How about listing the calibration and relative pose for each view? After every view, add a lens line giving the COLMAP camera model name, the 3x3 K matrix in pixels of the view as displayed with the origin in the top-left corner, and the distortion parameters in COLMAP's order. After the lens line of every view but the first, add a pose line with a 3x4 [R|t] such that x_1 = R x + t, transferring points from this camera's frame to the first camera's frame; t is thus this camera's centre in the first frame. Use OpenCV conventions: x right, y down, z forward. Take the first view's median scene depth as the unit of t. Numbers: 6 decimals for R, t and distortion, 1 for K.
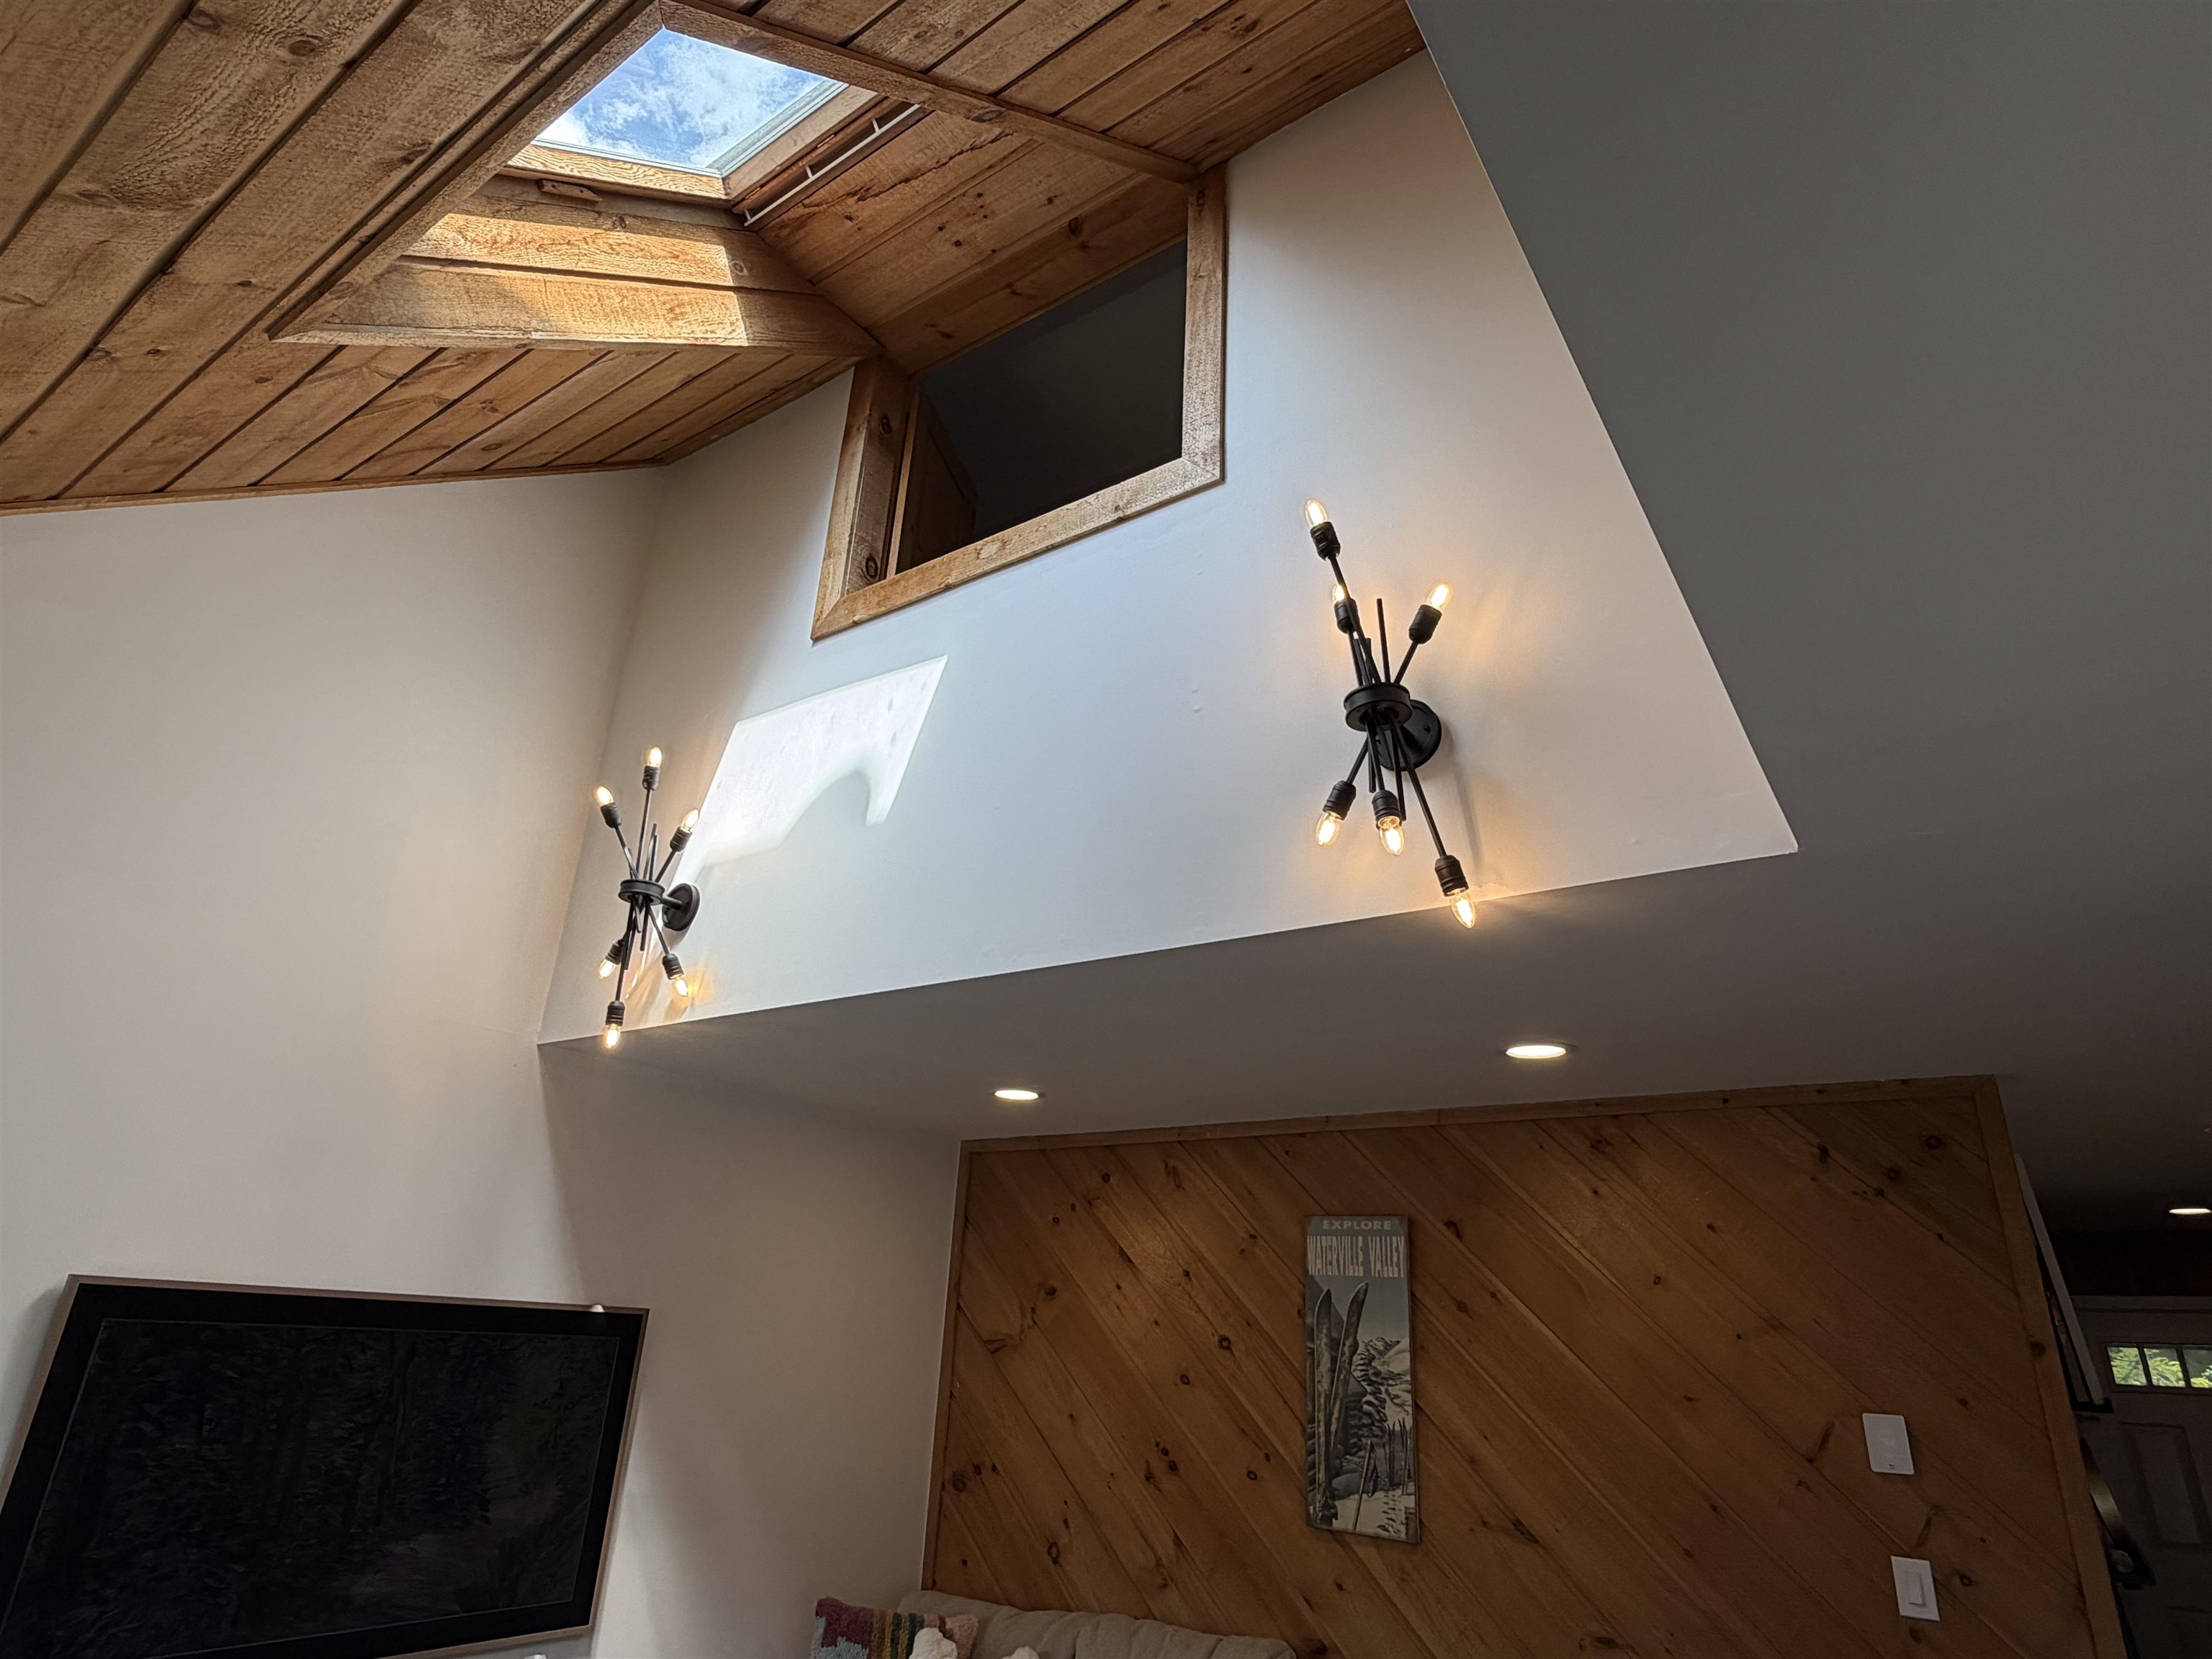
lens RADIAL K [[1230.8, 0, 1099.2], [0, 1230.8, 838.3], [0, 0, 1]] dist [-0.001971, -0.000513]
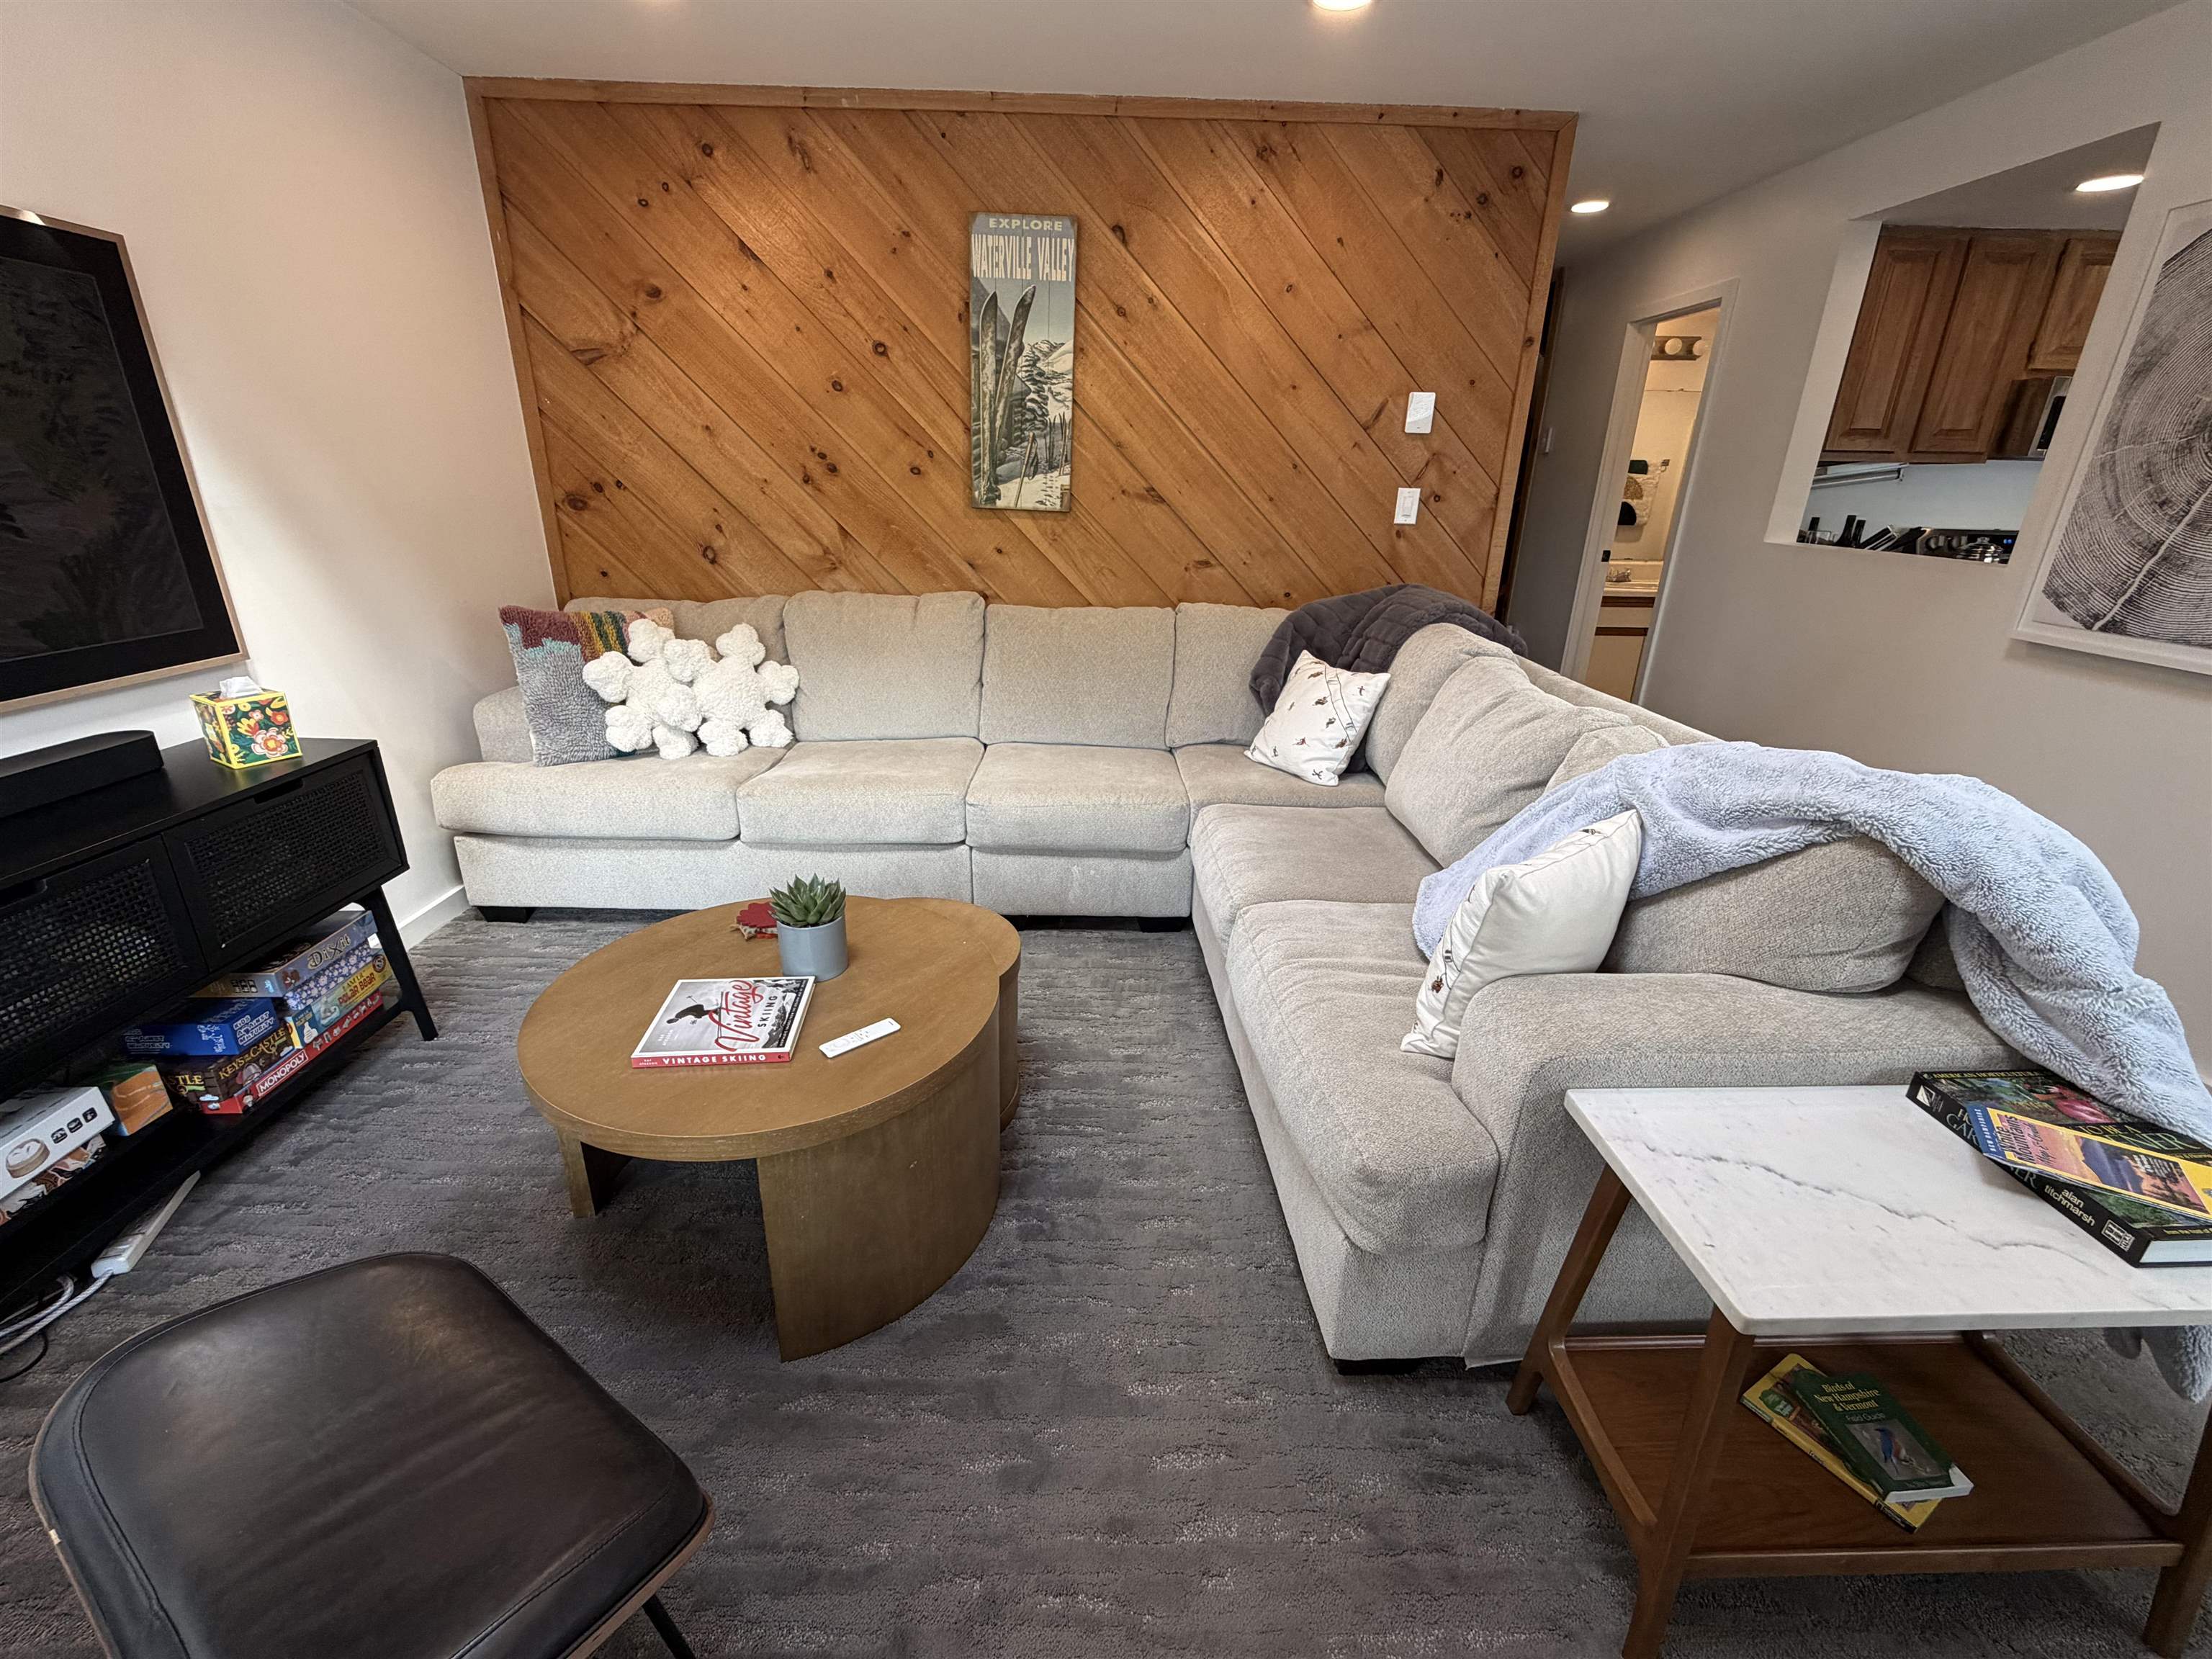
lens RADIAL K [[933.4, 0, 1102.7], [0, 933.4, 830.0], [0, 0, 1]] dist [0.001652, -0.000288]
pose [[0.810681, -0.234086, 0.536656, -0.286270], [-0.207640, 0.742070, 0.637351, 0.193829], [-0.547432, -0.628120, 0.552977, 0.243918]]
